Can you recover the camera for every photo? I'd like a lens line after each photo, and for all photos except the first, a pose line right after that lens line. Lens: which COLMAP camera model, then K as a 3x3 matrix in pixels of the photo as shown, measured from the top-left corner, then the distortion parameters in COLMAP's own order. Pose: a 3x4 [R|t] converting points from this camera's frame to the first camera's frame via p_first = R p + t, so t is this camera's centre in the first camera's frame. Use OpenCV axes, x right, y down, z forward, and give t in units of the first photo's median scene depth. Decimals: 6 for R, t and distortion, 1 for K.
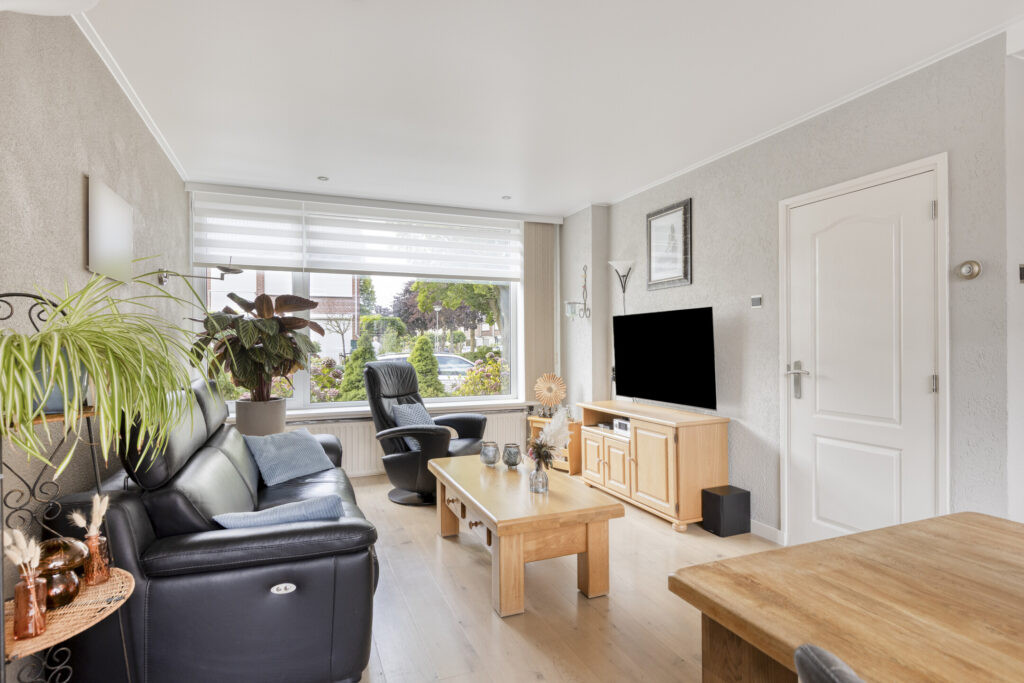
lens RADIAL K [[531.8, 0, 518.5], [0, 531.8, 340.8], [0, 0, 1]] dist [-0.002785, -0.001192]
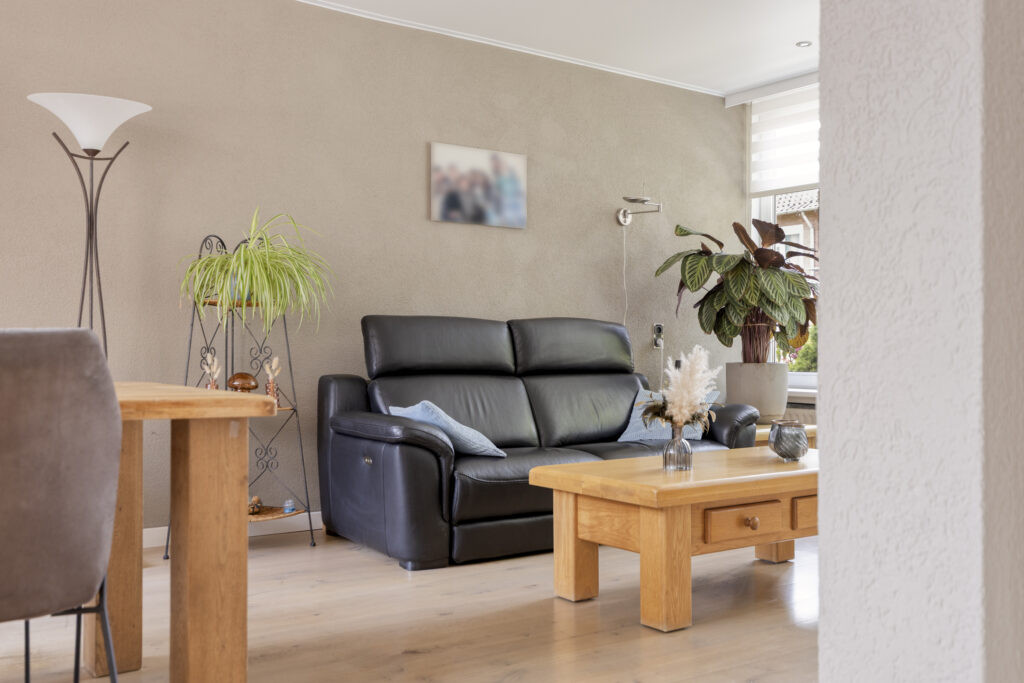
lens RADIAL K [[1014.5, 0, 515.5], [0, 1014.5, 344.3], [0, 0, 1]] dist [0.000224, 0.000000]
pose [[0.210475, -0.001023, -0.977599, 0.745285], [-0.001540, 0.999998, -0.001378, 0.076112], [0.977598, 0.001796, 0.210473, 0.321049]]
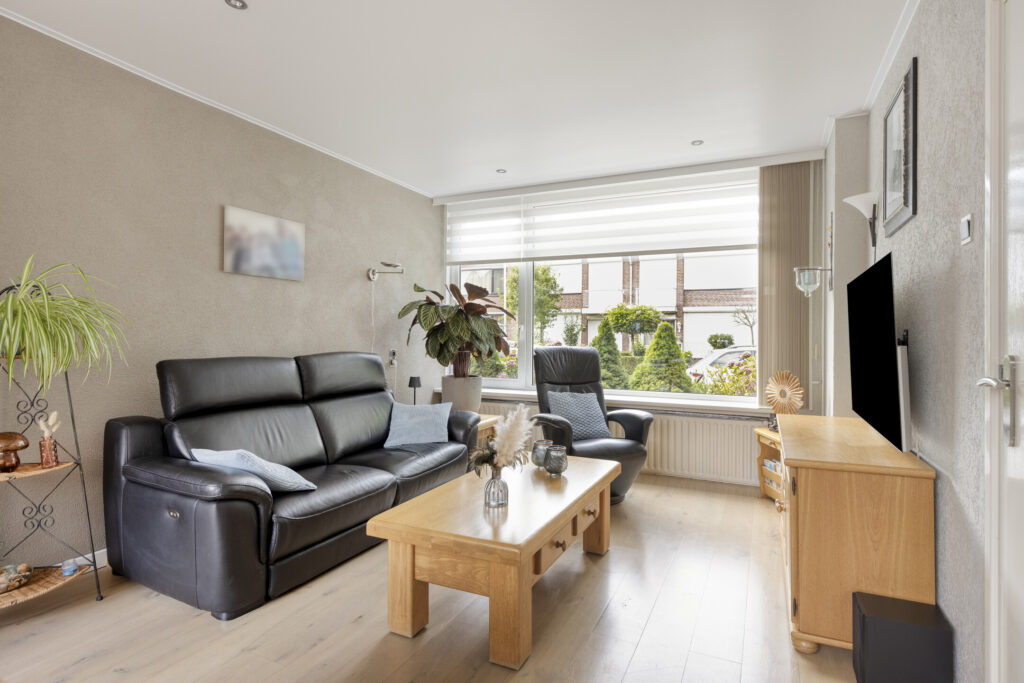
lens RADIAL K [[531.8, 0, 527.1], [0, 531.8, 324.0], [0, 0, 1]] dist [-0.002785, -0.001192]
pose [[0.672846, -0.006277, -0.739756, 0.400561], [-0.007297, 0.999859, -0.015122, 0.012508], [0.739747, 0.015573, 0.672705, 0.294298]]
